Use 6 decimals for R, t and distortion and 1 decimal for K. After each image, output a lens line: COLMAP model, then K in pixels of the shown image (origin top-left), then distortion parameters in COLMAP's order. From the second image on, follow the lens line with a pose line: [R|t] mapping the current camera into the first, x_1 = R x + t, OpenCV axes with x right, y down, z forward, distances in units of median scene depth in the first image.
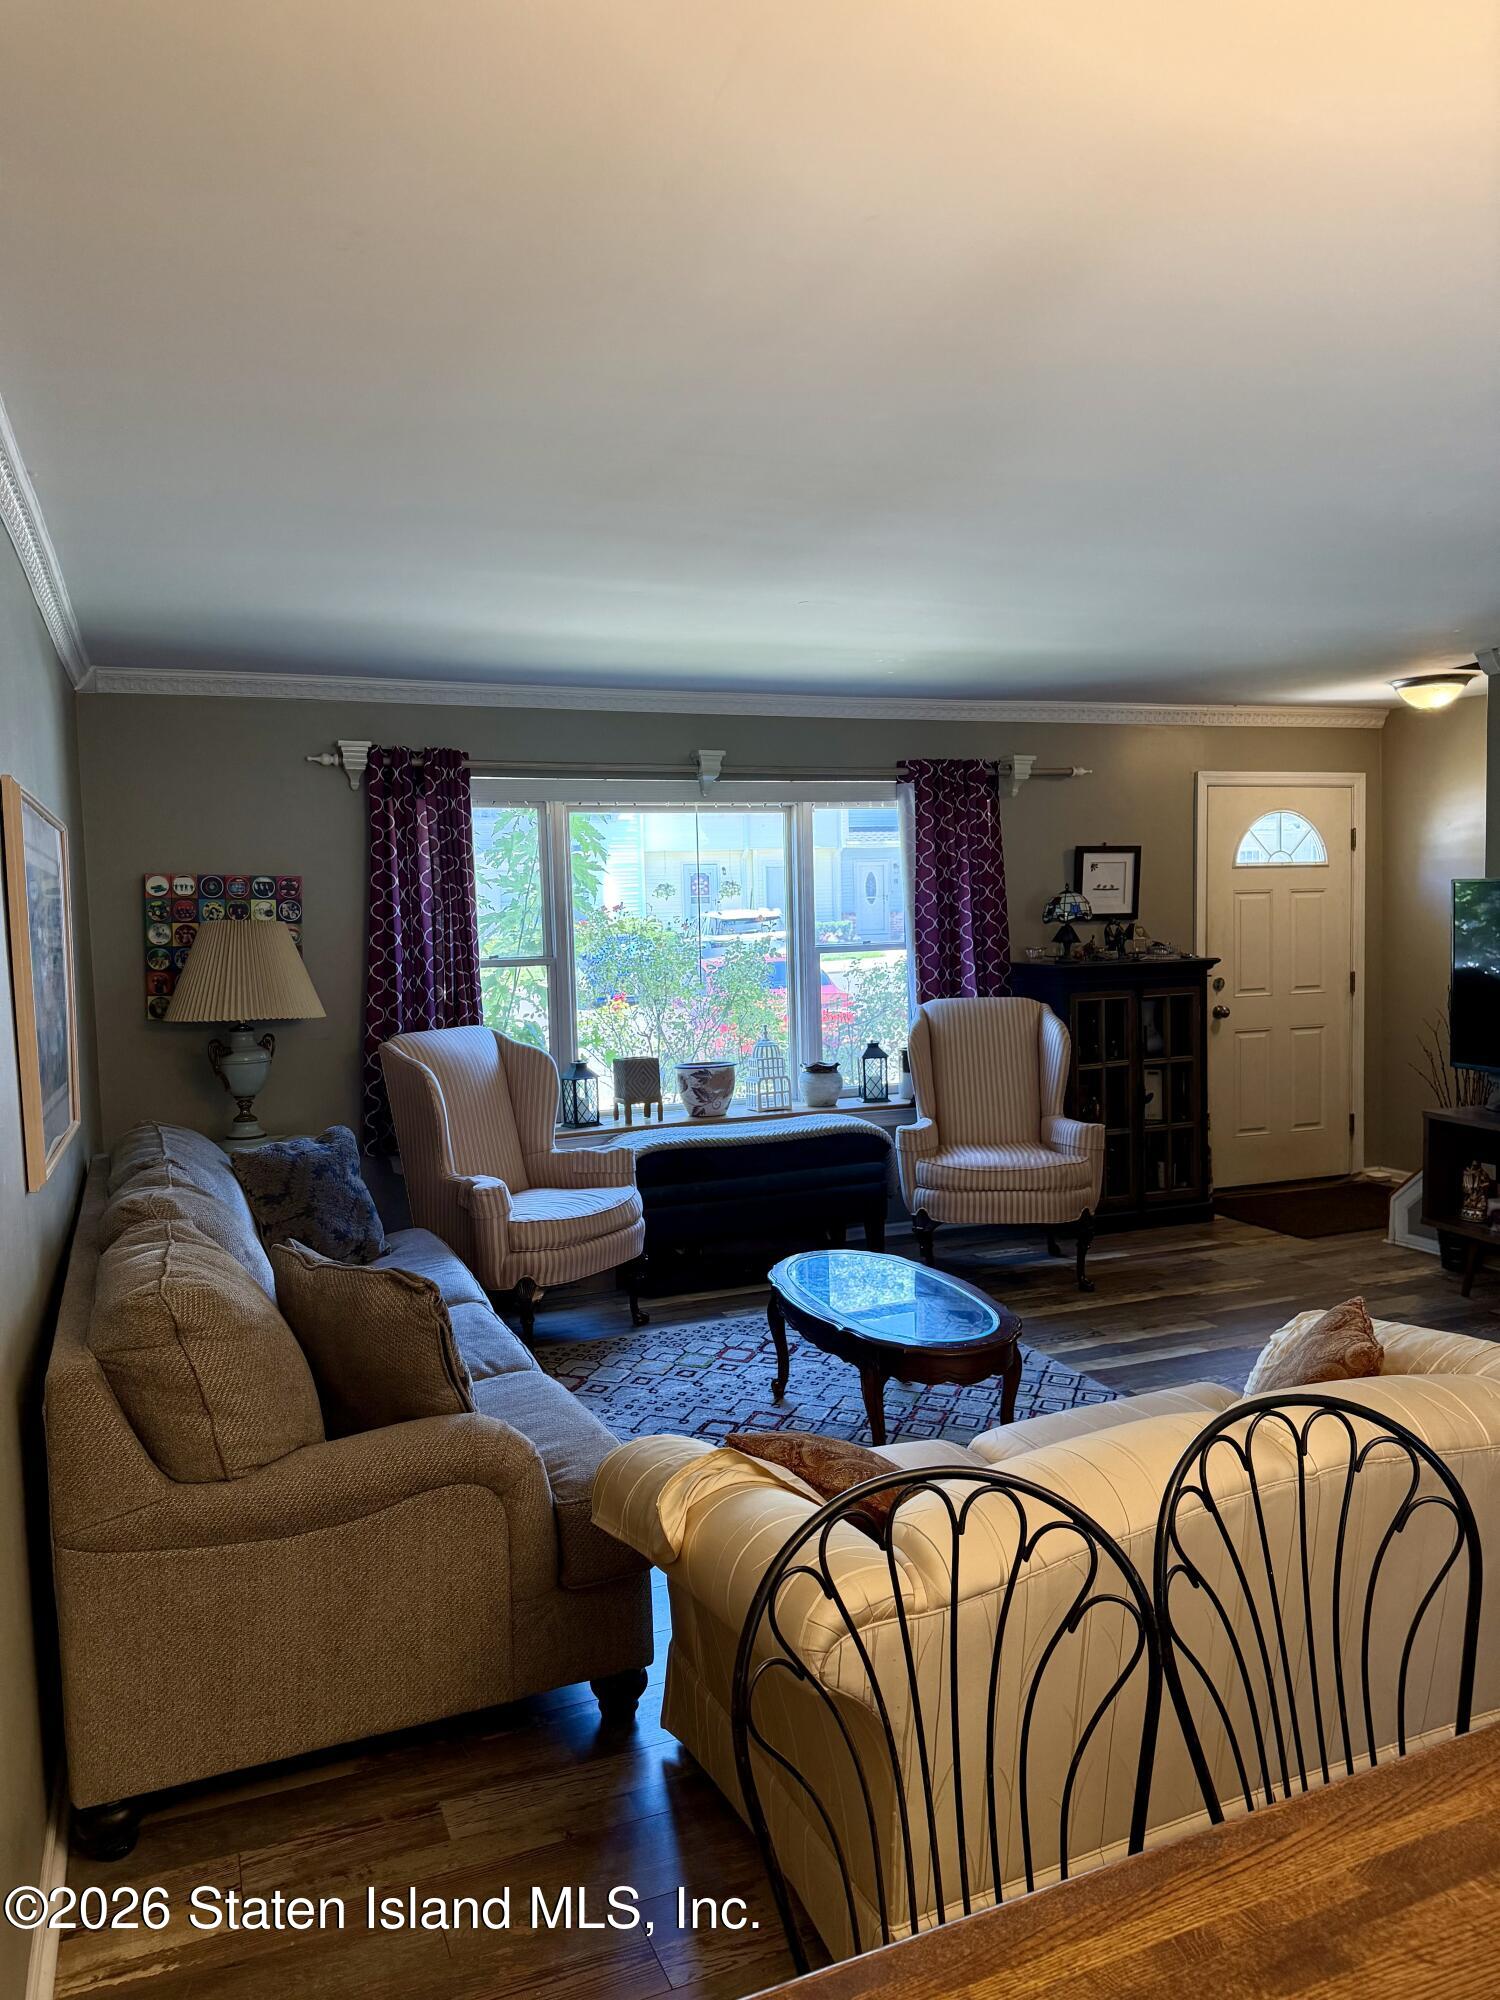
lens RADIAL K [[1403.4, 0, 733.5], [0, 1403.4, 983.3], [0, 0, 1]] dist [0.095967, -0.131707]
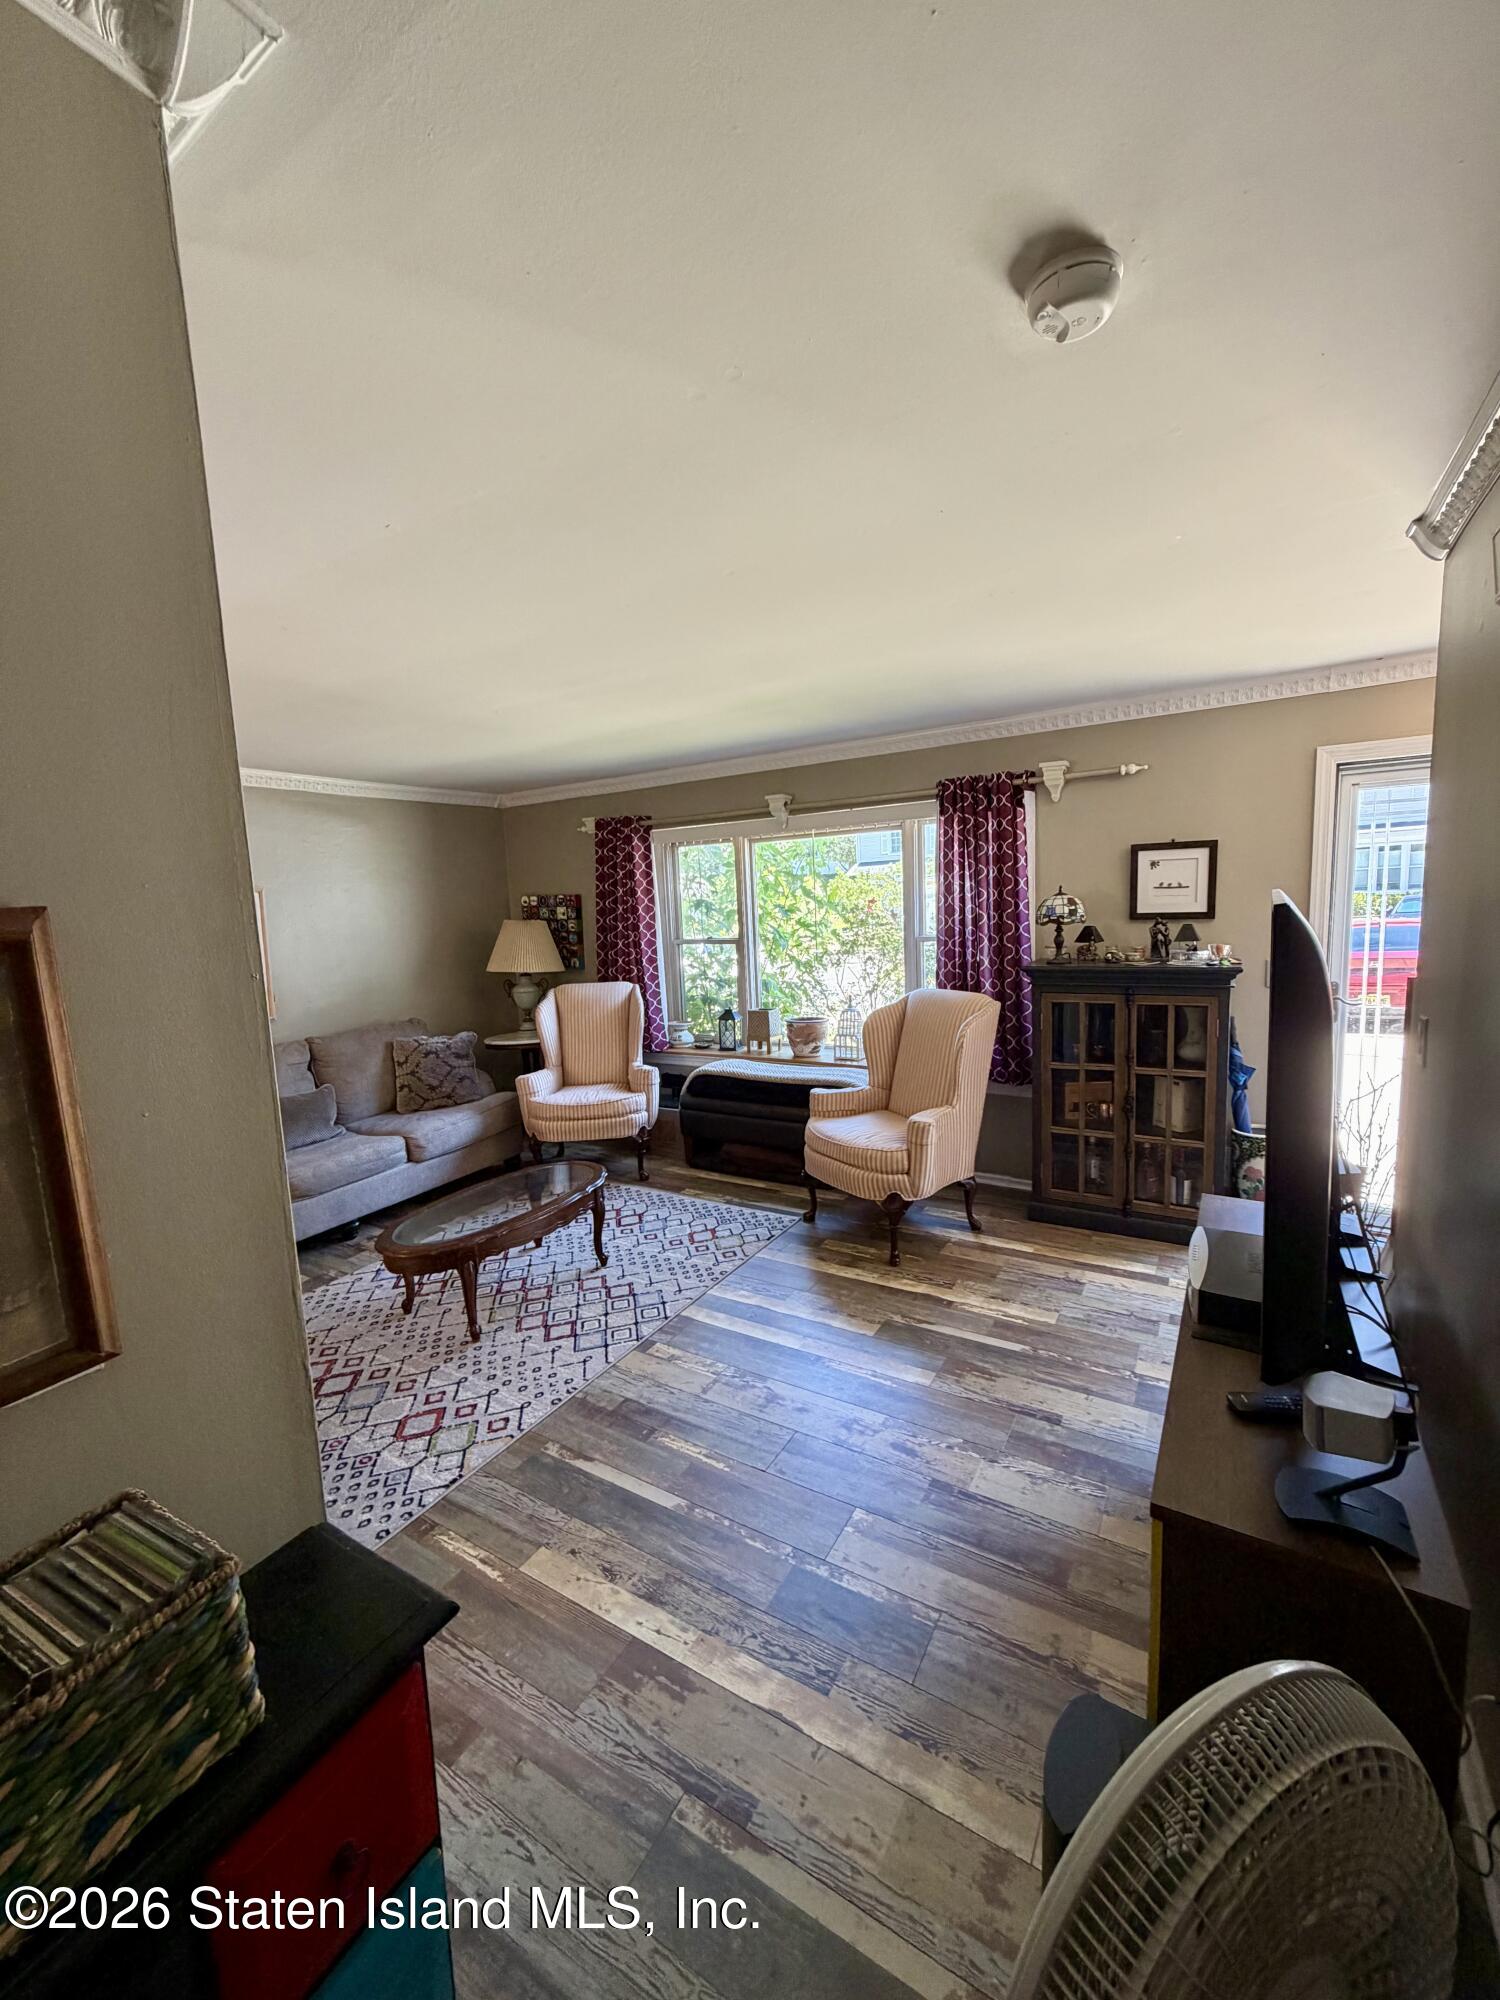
lens RADIAL K [[796.4, 0, 755.4], [0, 796.4, 987.2], [0, 0, 1]] dist [0.000758, 0.000144]
pose [[0.599748, 0.085094, -0.795652, 0.607648], [-0.018901, 0.995559, 0.092226, -0.049403], [0.799966, -0.040273, 0.598693, 0.504003]]
